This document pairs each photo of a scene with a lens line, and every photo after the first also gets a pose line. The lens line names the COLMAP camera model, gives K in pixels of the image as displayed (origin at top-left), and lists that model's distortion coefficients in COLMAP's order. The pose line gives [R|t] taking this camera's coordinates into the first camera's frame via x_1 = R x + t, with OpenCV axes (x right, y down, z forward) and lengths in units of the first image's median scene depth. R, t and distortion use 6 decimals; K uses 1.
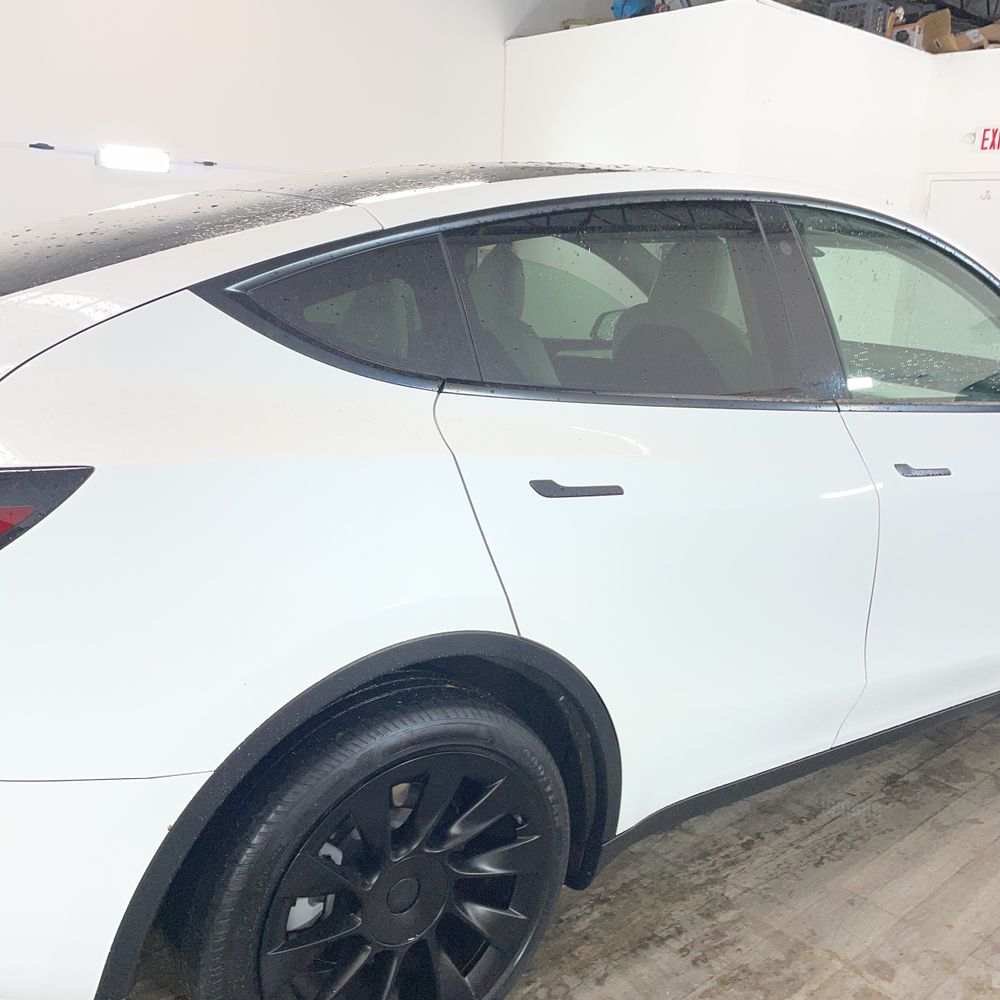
lens RADIAL K [[1014.8, 0, 489.1], [0, 1014.8, 504.0], [0, 0, 1]] dist [0.090099, -0.134691]
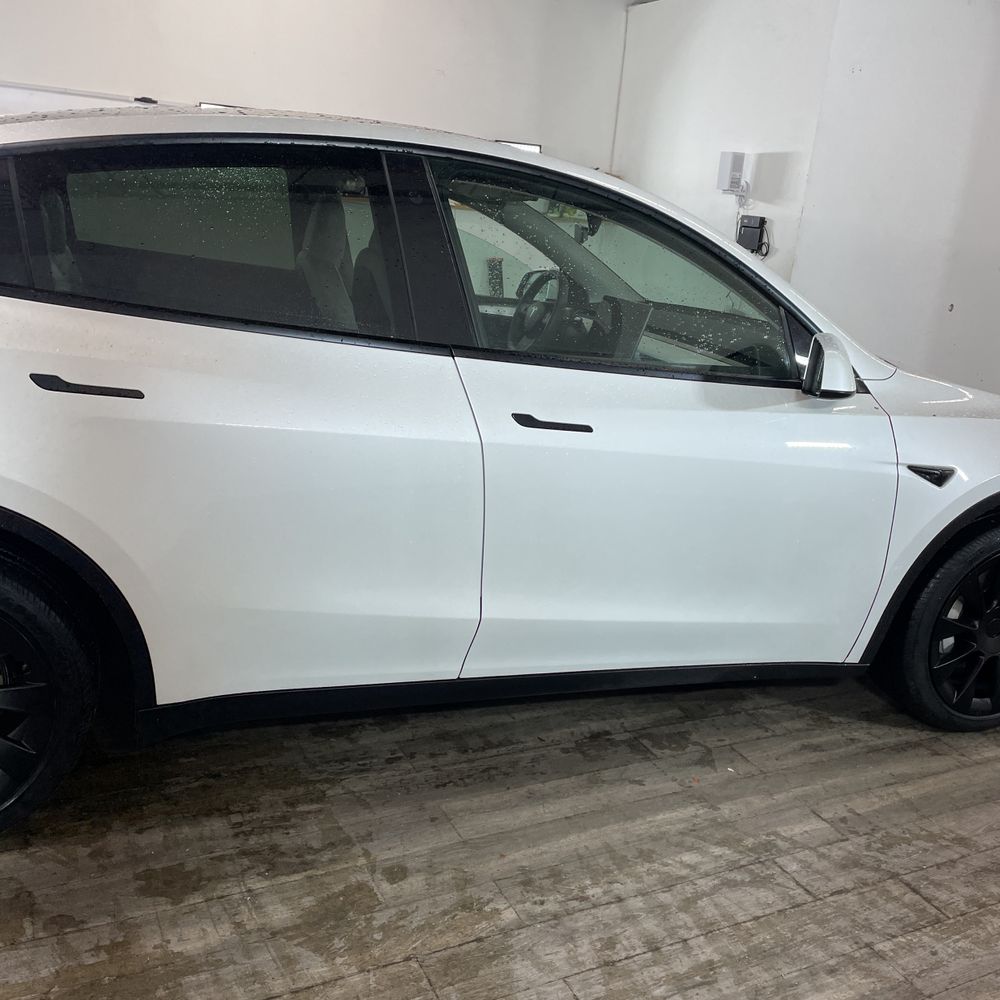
lens RADIAL K [[1014.8, 0, 489.1], [0, 1014.8, 504.0], [0, 0, 1]] dist [0.090099, -0.134691]
pose [[0.965218, 0.116237, -0.234187, 0.651090], [-0.110806, 0.993180, 0.036263, 0.019175], [0.236805, -0.009053, 0.971515, -0.010957]]
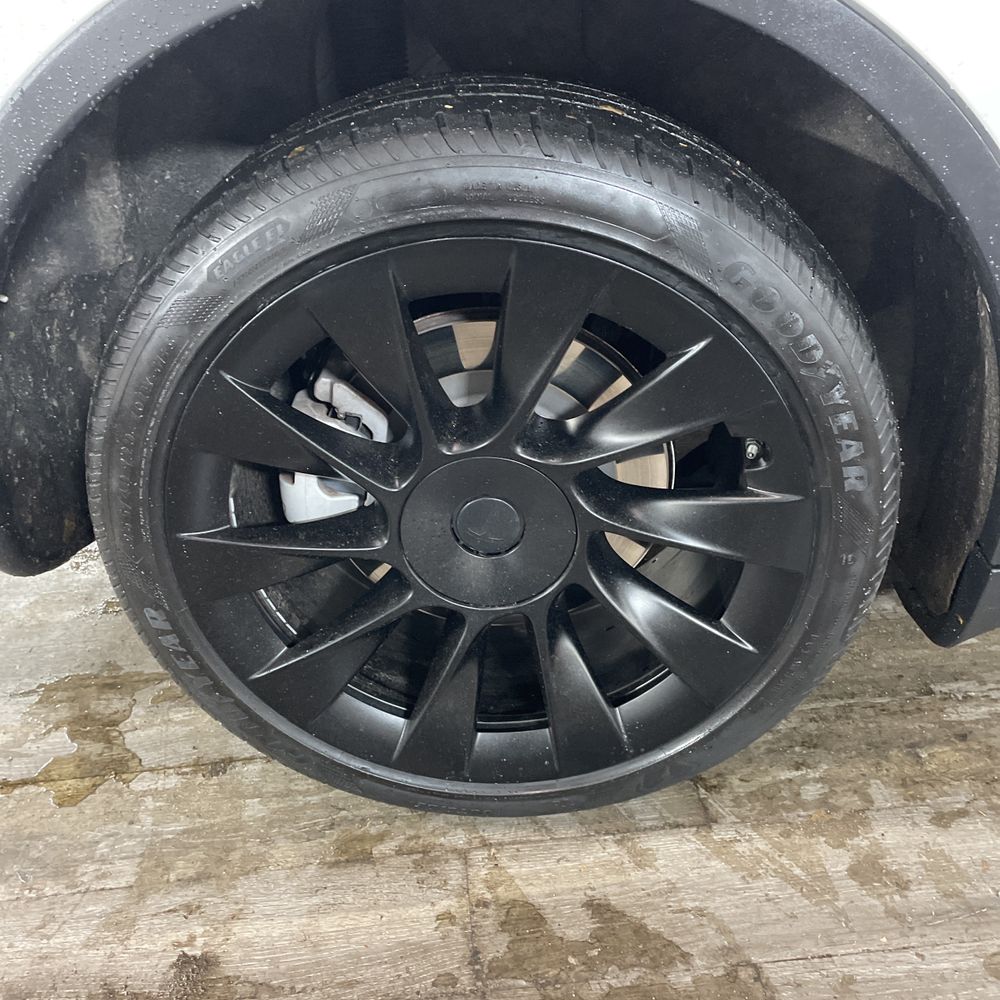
lens RADIAL K [[1001.1, 0, 483.7], [0, 1001.1, 496.0], [0, 0, 1]] dist [0.055063, -0.023581]
pose [[0.797430, 0.248416, -0.549905, 0.150691], [-0.078130, 0.946162, 0.314124, 0.160310], [0.598333, -0.207528, 0.773906, 0.470974]]
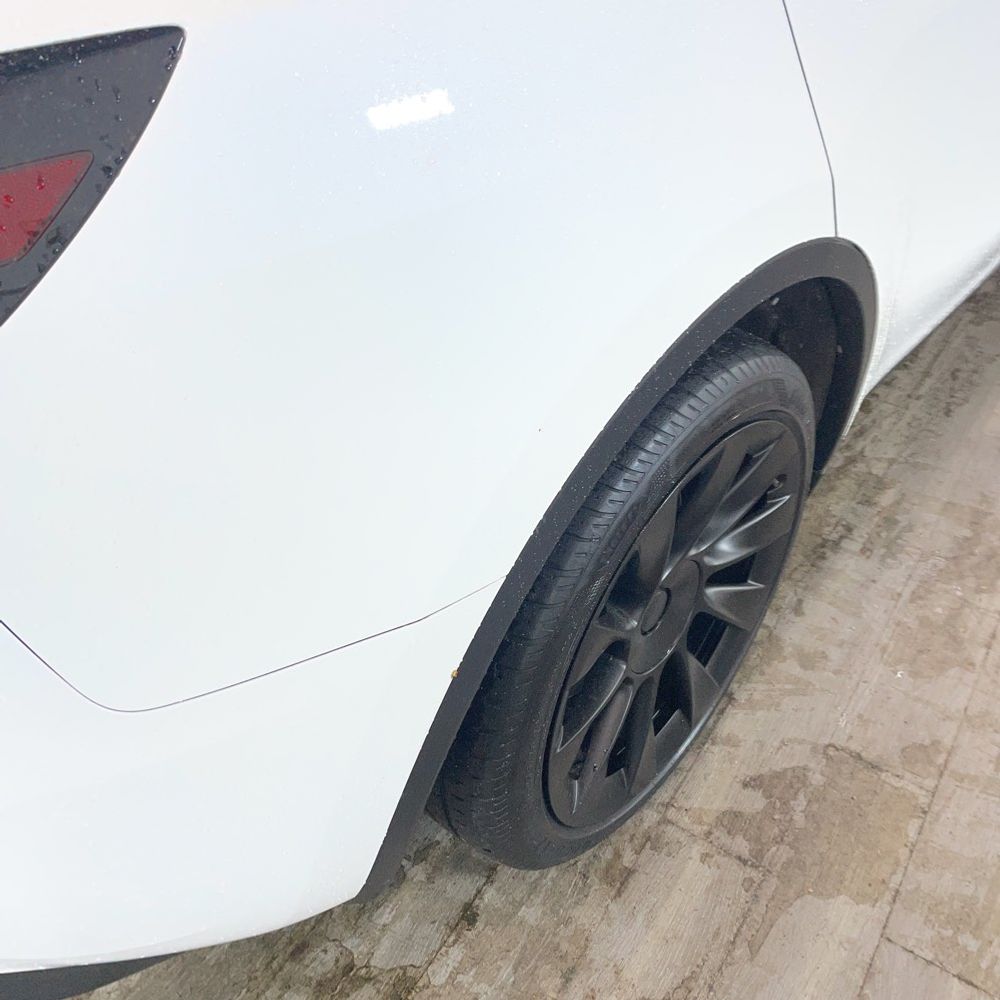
lens RADIAL K [[1001.1, 0, 483.7], [0, 1001.1, 496.0], [0, 0, 1]] dist [0.055063, -0.023581]
pose [[0.967108, -0.212035, 0.140510, -0.223767], [0.130191, 0.887172, 0.442691, -0.023149], [-0.218523, -0.409837, 0.885597, 0.327849]]
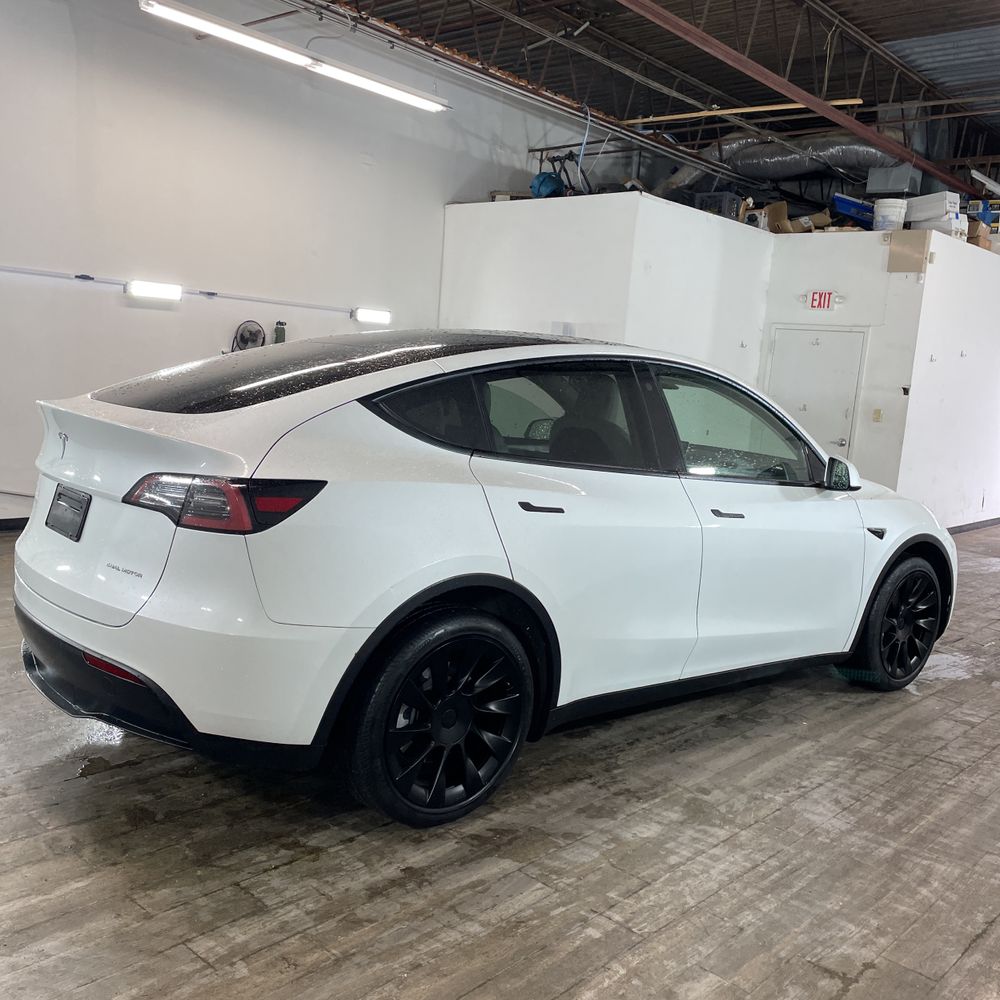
lens RADIAL K [[1012.4, 0, 500.0], [0, 1012.4, 500.0], [0, 0, 1]] dist [0.070814, -0.130727]
pose [[0.993899, 0.022797, 0.107916, -0.158668], [-0.011012, 0.994028, -0.108569, 0.143499], [-0.109746, 0.106718, 0.988214, -0.708064]]
